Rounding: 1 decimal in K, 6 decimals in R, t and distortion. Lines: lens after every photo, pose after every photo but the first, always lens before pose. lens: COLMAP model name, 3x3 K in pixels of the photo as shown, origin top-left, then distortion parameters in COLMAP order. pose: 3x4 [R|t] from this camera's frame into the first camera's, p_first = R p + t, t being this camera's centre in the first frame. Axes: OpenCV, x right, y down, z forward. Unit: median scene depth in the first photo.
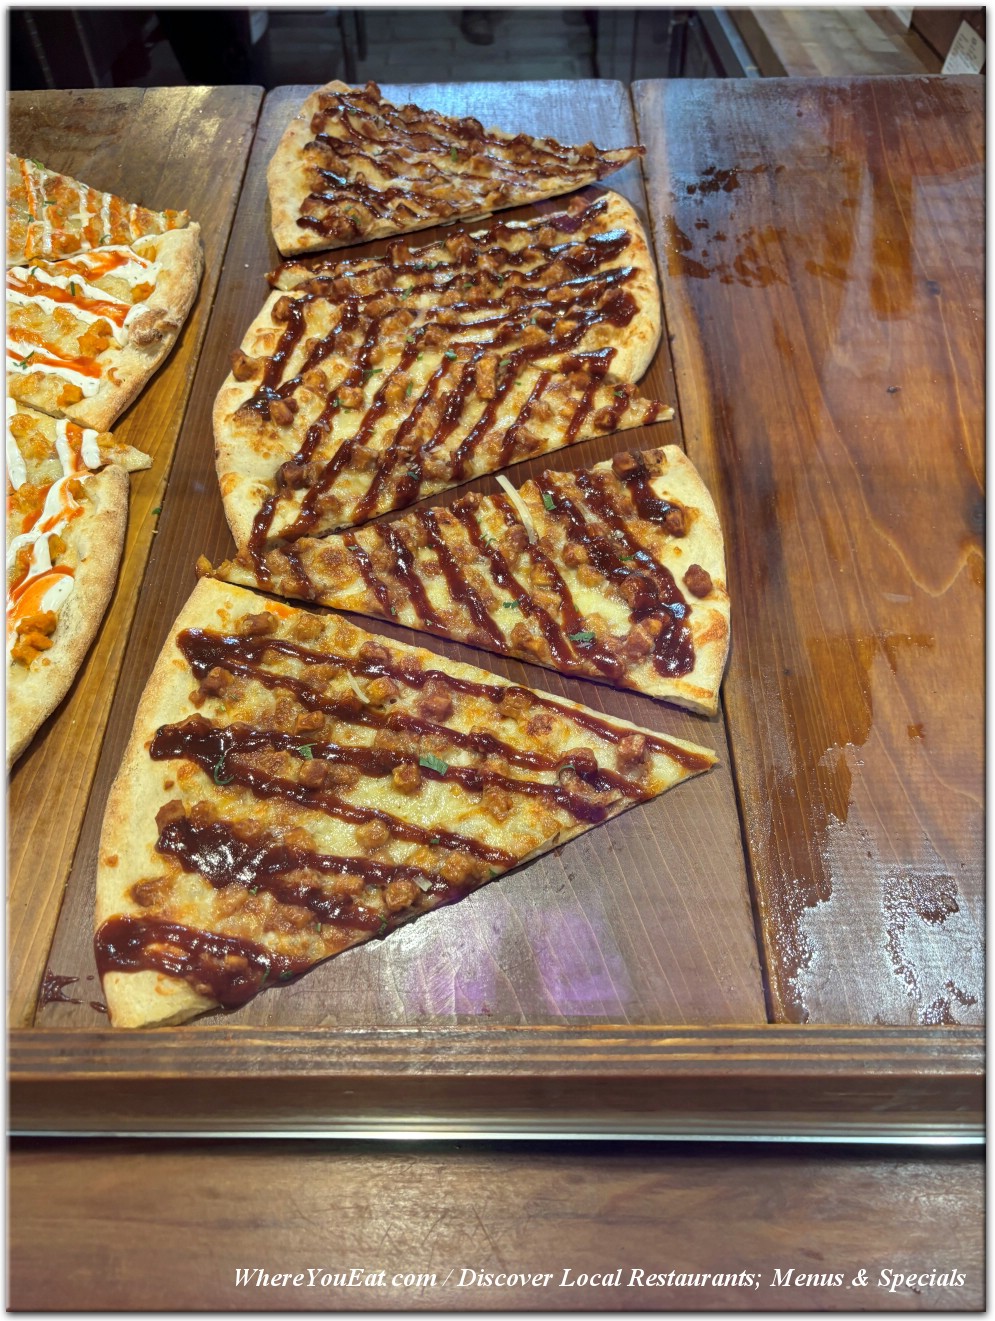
lens RADIAL K [[992.4, 0, 495.1], [0, 992.4, 670.9], [0, 0, 1]] dist [0.008199, 0.005290]
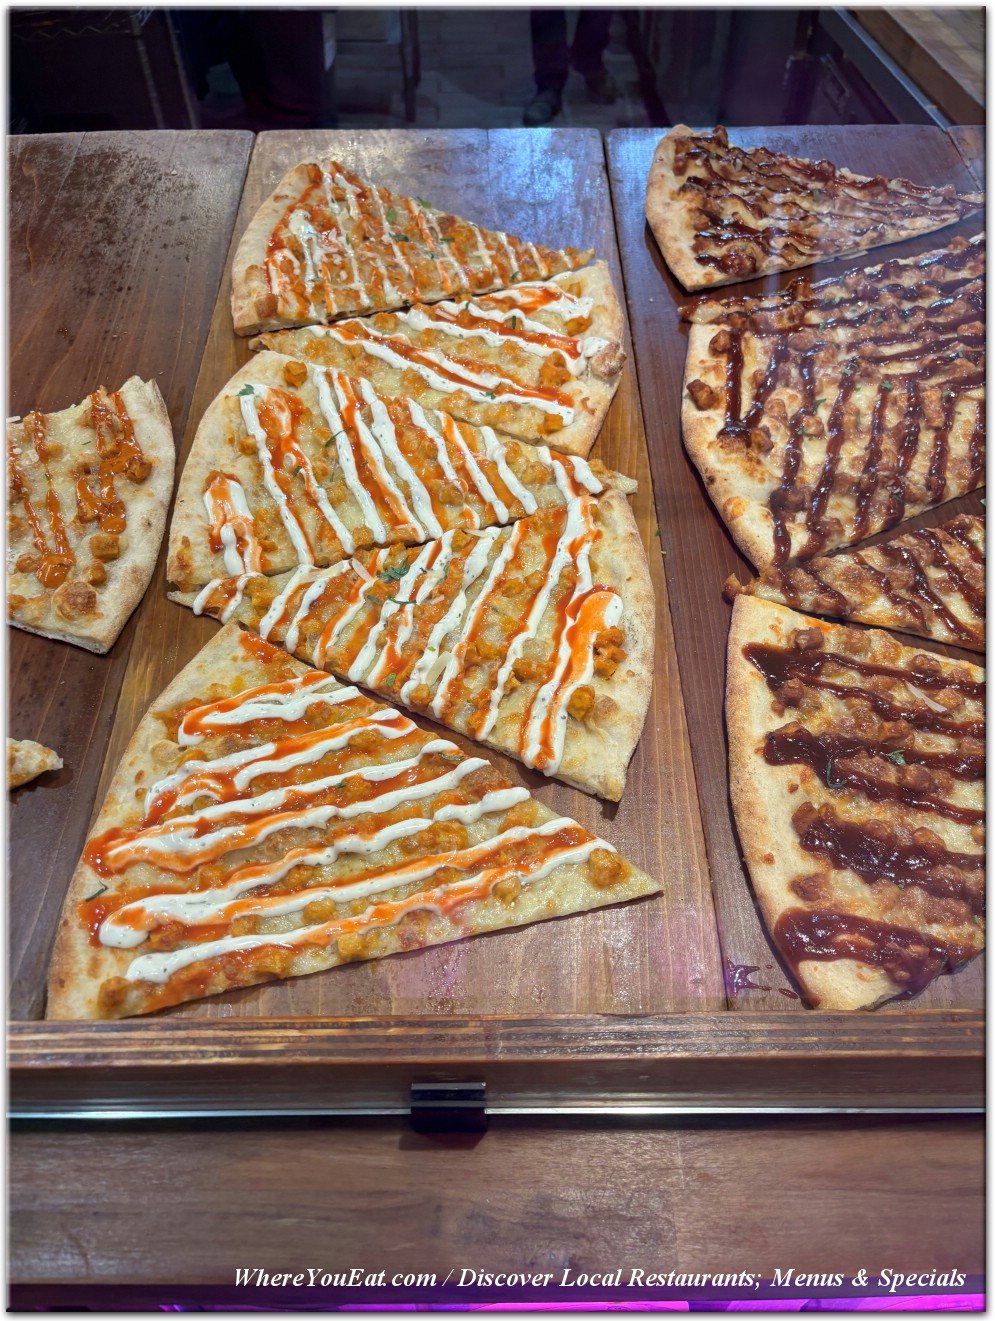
lens RADIAL K [[992.4, 0, 495.1], [0, 992.4, 670.9], [0, 0, 1]] dist [0.008199, 0.005290]
pose [[0.999787, -0.002607, 0.020480, -0.513452], [0.002989, 0.999822, -0.018647, 0.005737], [-0.020428, 0.018704, 0.999616, -0.051105]]
